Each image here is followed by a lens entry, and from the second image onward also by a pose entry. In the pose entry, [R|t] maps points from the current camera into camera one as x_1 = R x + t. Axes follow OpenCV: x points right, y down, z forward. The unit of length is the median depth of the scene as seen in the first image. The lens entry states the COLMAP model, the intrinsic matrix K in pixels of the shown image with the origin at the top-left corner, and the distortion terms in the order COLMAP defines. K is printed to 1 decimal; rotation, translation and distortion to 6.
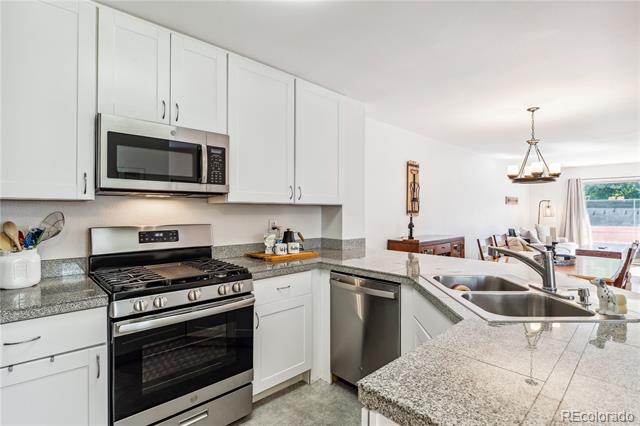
lens RADIAL K [[320.0, 0, 318.9], [0, 320.0, 208.2], [0, 0, 1]] dist [-0.006237, -0.003283]
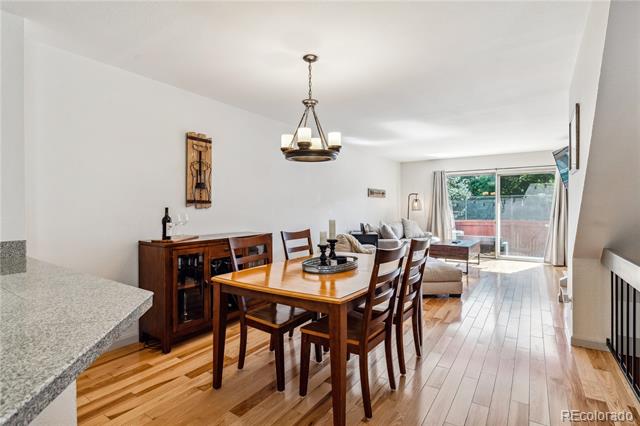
lens RADIAL K [[320.0, 0, 324.0], [0, 320.0, 208.9], [0, 0, 1]] dist [-0.006237, -0.003283]
pose [[0.973830, -0.003392, 0.227251, 0.720183], [0.000770, 0.999932, 0.011624, 0.034517], [-0.227275, -0.011145, 0.973767, 0.374747]]
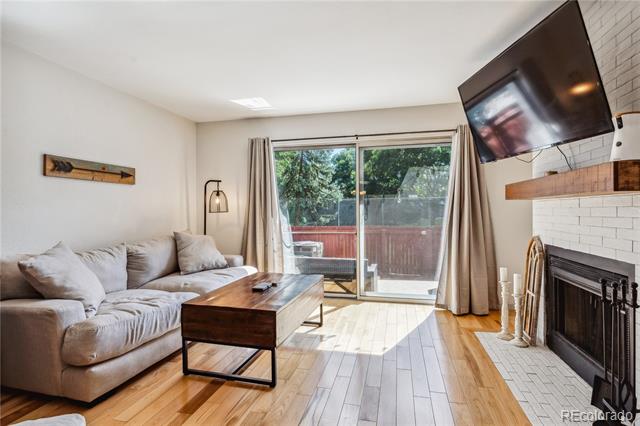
lens RADIAL K [[320.0, 0, 318.7], [0, 320.0, 211.0], [0, 0, 1]] dist [-0.006237, -0.003283]
pose [[0.845885, -0.004730, 0.533345, 1.868812], [0.003614, 0.999989, 0.003136, 0.072752], [-0.533353, -0.000726, 0.845892, 1.576345]]
